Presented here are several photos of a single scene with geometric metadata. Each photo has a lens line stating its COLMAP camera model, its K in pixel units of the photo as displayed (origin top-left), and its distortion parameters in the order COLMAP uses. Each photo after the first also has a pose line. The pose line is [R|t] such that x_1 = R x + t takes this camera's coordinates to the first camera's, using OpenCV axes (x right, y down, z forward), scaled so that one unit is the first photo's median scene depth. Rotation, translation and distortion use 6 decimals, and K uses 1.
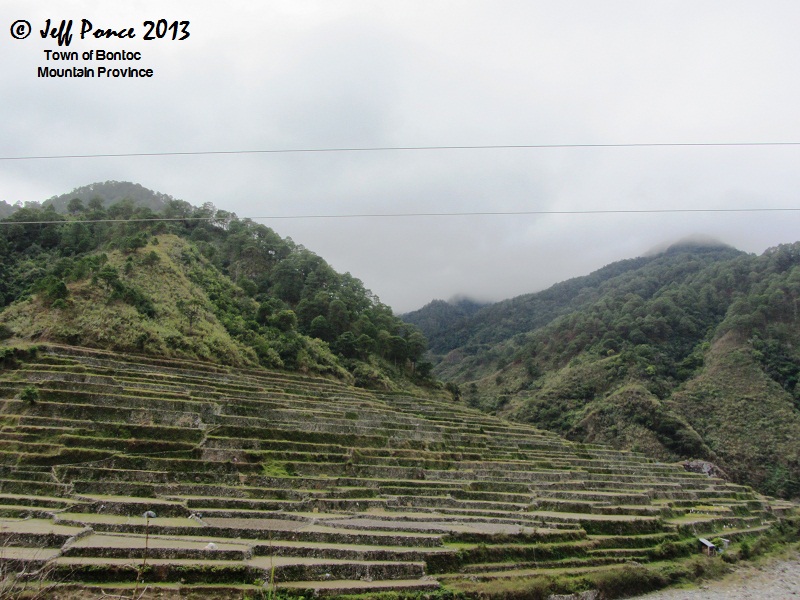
lens RADIAL K [[763.5, 0, 400.0], [0, 763.5, 300.0], [0, 0, 1]] dist [-0.056366, 0.016896]
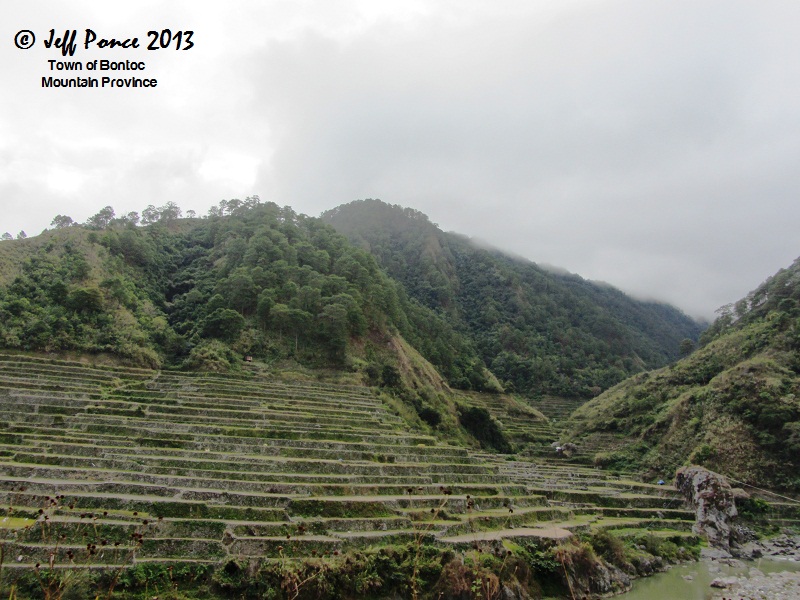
lens RADIAL K [[763.5, 0, 400.0], [0, 763.5, 300.0], [0, 0, 1]] dist [-0.056366, 0.016896]
pose [[0.851094, -0.100617, -0.515281, 1.050744], [0.088834, 0.994911, -0.047546, 0.174405], [0.517443, -0.005309, 0.855701, 0.717894]]
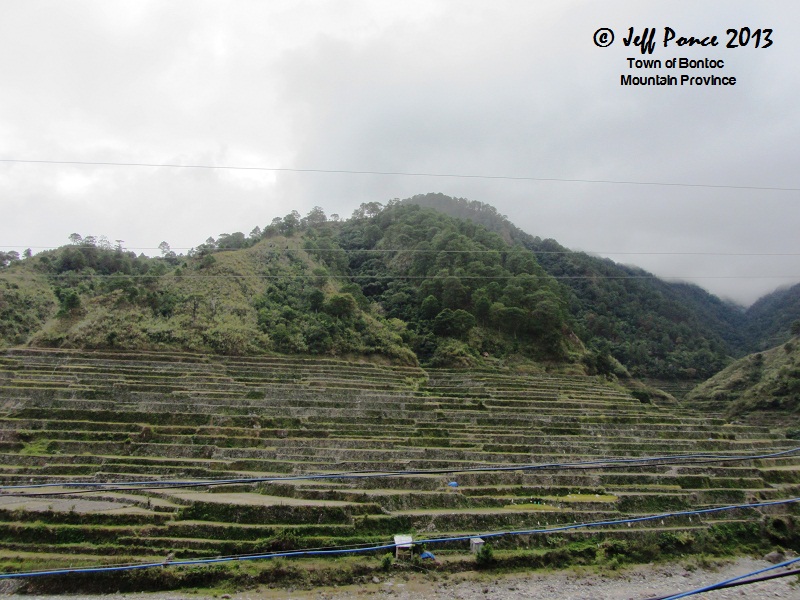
lens RADIAL K [[763.5, 0, 400.0], [0, 763.5, 300.0], [0, 0, 1]] dist [-0.056366, 0.016896]
pose [[0.849756, -0.121625, -0.512955, 0.695069], [0.122694, 0.991930, -0.031940, 0.103169], [0.512700, -0.035795, 0.857821, 0.340199]]
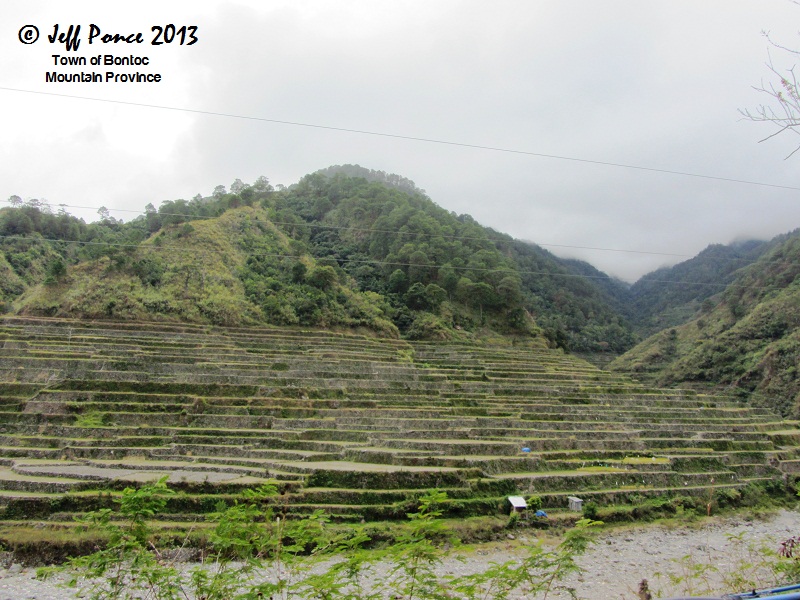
lens RADIAL K [[763.5, 0, 400.0], [0, 763.5, 300.0], [0, 0, 1]] dist [-0.056366, 0.016896]
pose [[0.918454, -0.087251, -0.385783, 0.535287], [0.104234, 0.994280, 0.023284, 0.073576], [0.381545, -0.061597, 0.922296, 0.212419]]
